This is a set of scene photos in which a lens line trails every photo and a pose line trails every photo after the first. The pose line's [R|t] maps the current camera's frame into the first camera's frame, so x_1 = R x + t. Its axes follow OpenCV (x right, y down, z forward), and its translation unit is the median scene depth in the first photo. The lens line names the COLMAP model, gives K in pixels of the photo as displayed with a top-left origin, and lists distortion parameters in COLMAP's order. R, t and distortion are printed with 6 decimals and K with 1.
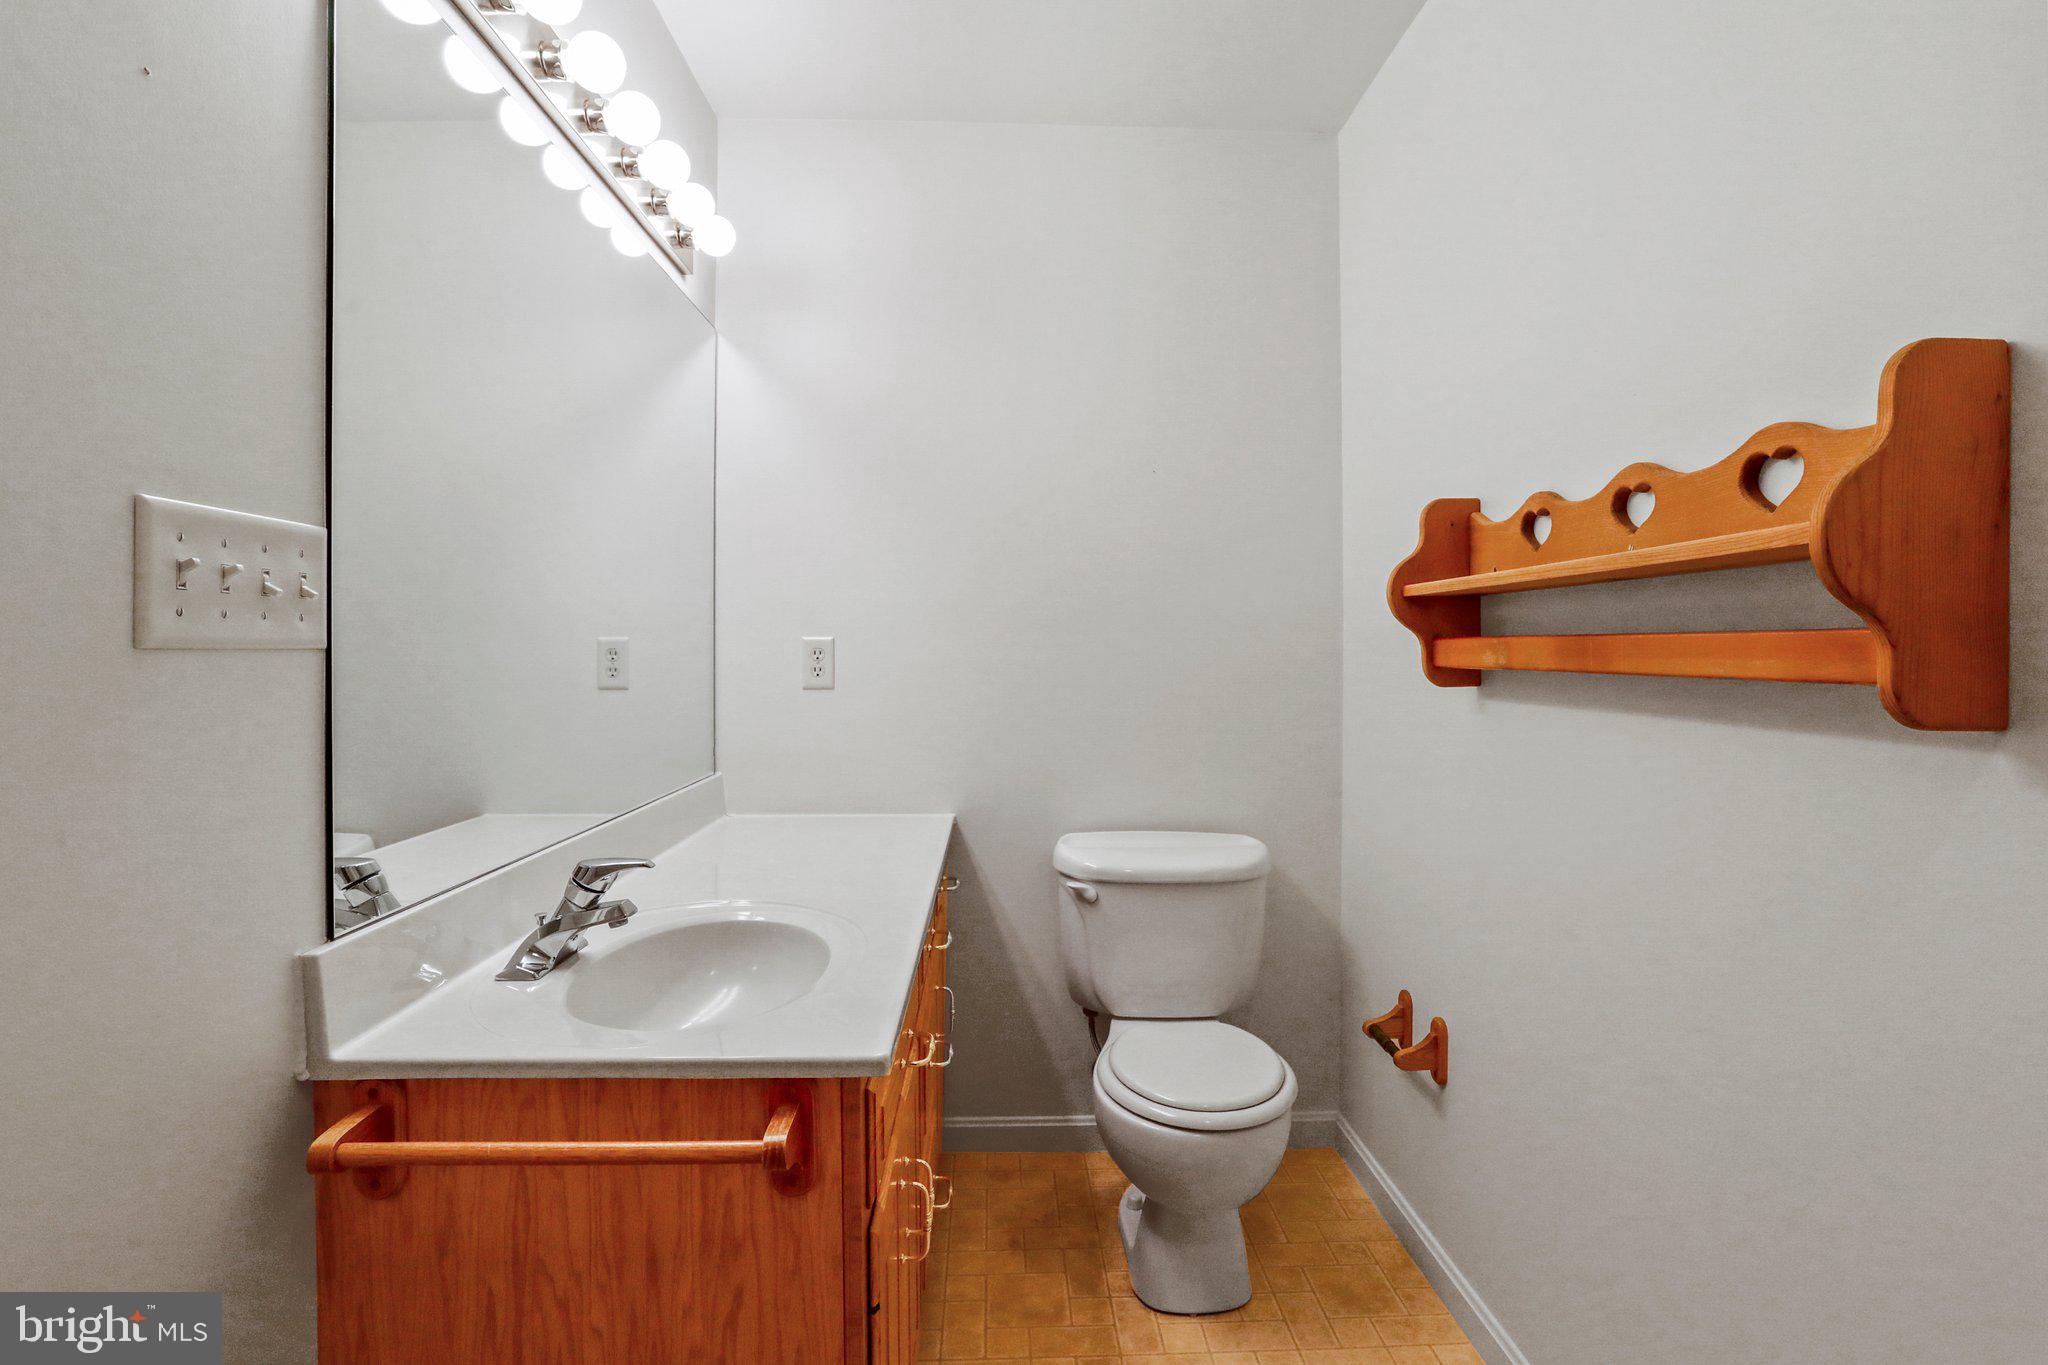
lens RADIAL K [[996.0, 0, 1023.4], [0, 996.0, 673.4], [0, 0, 1]] dist [-0.038994, 0.016829]
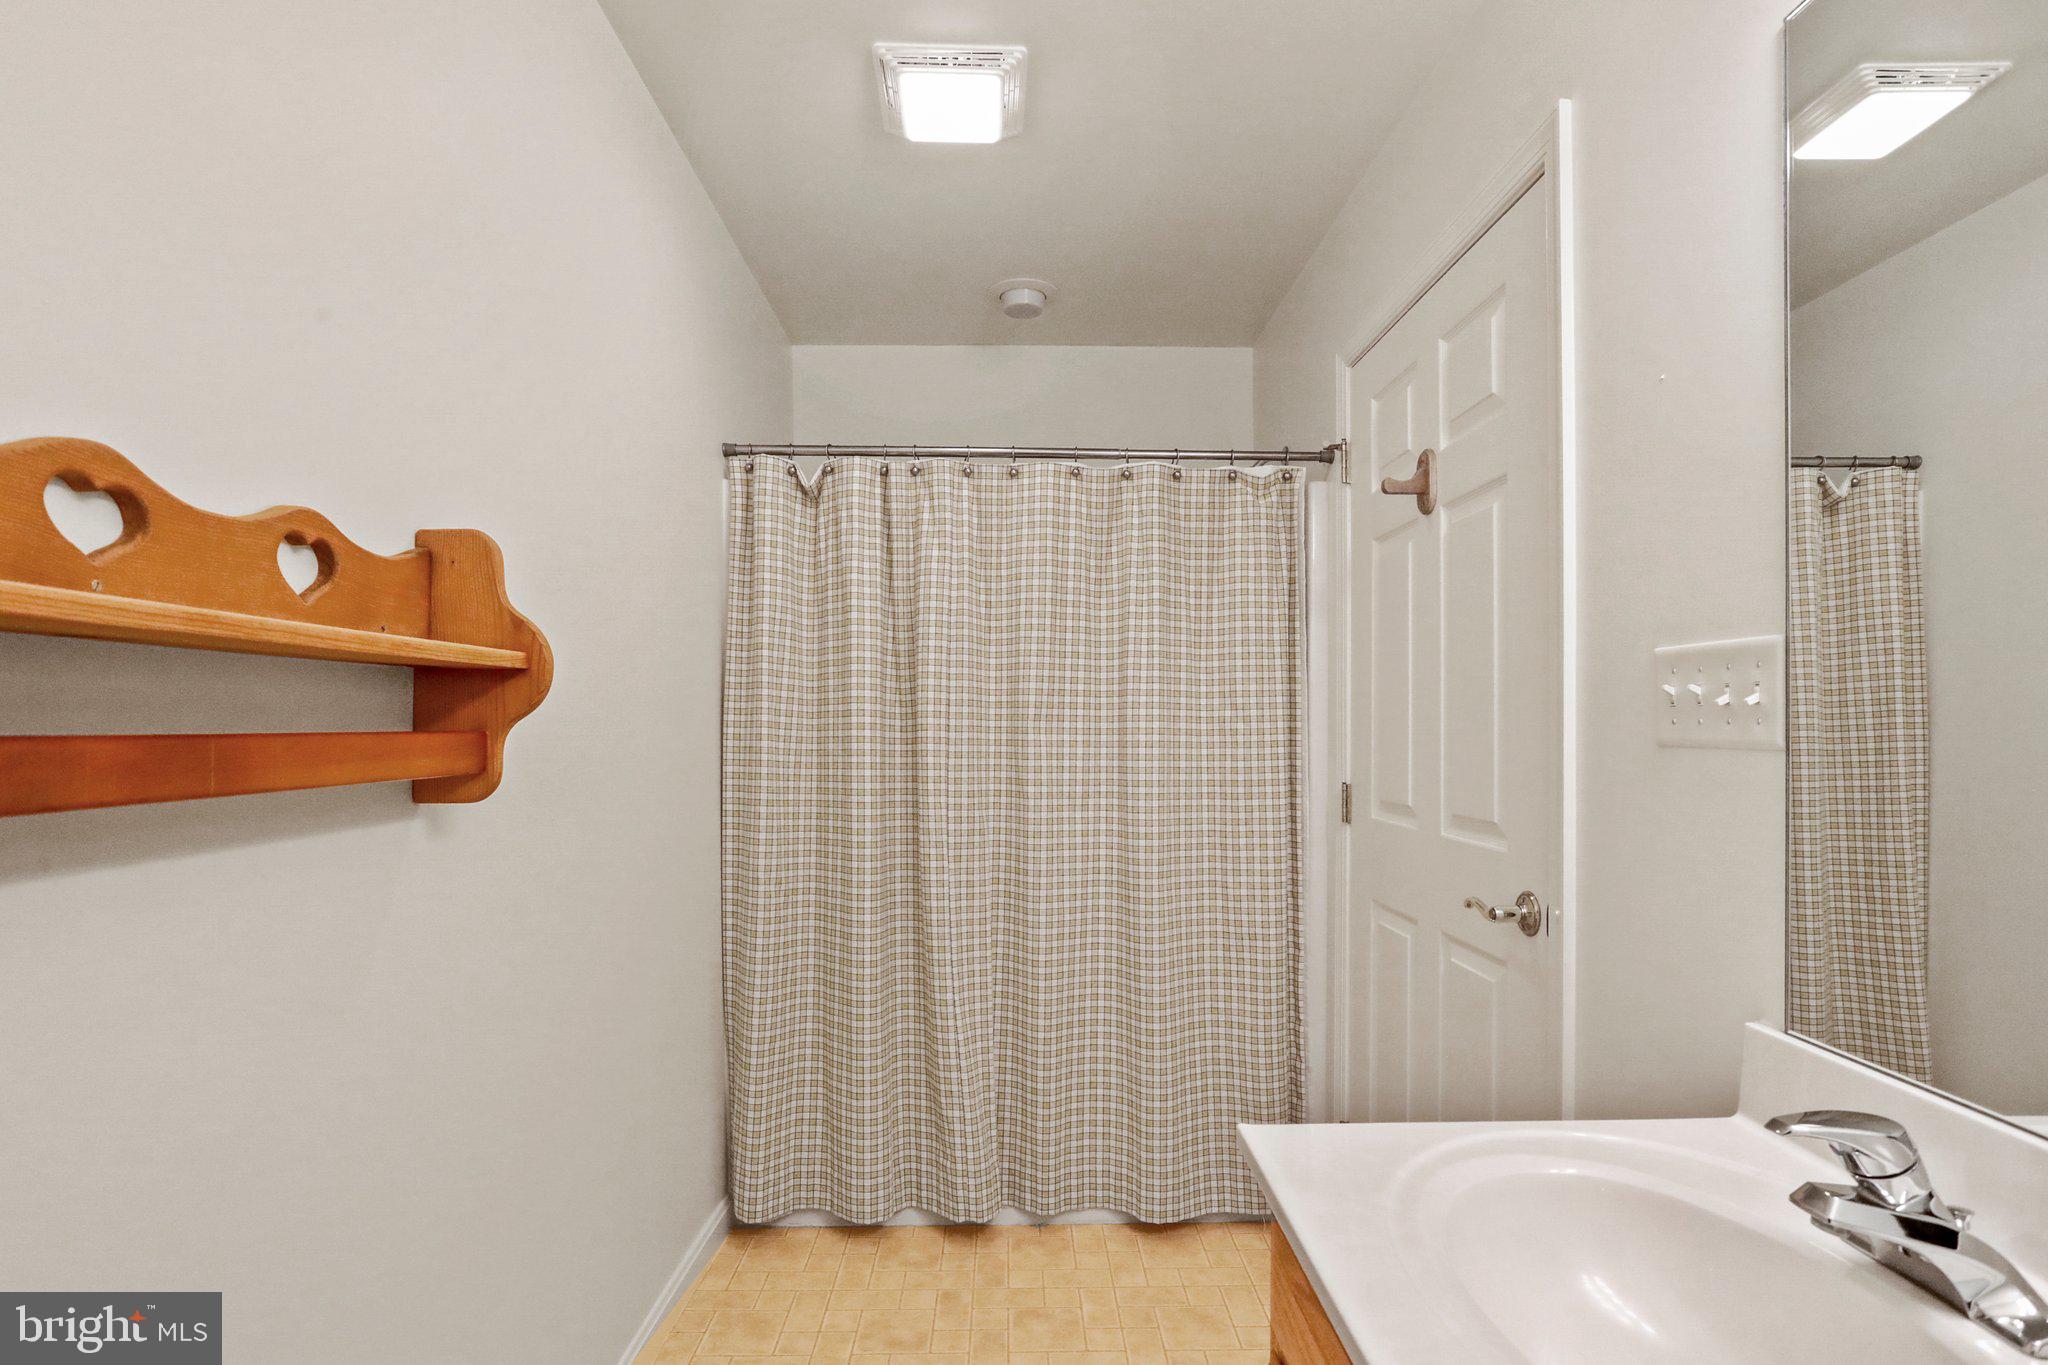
lens RADIAL K [[996.0, 0, 1026.3], [0, 996.0, 696.8], [0, 0, 1]] dist [-0.038994, 0.016829]
pose [[-0.999875, -0.000093, 0.015828, 0.077061], [-0.000161, 0.999991, -0.004271, -0.078847], [-0.015827, -0.004273, -0.999866, 2.086502]]
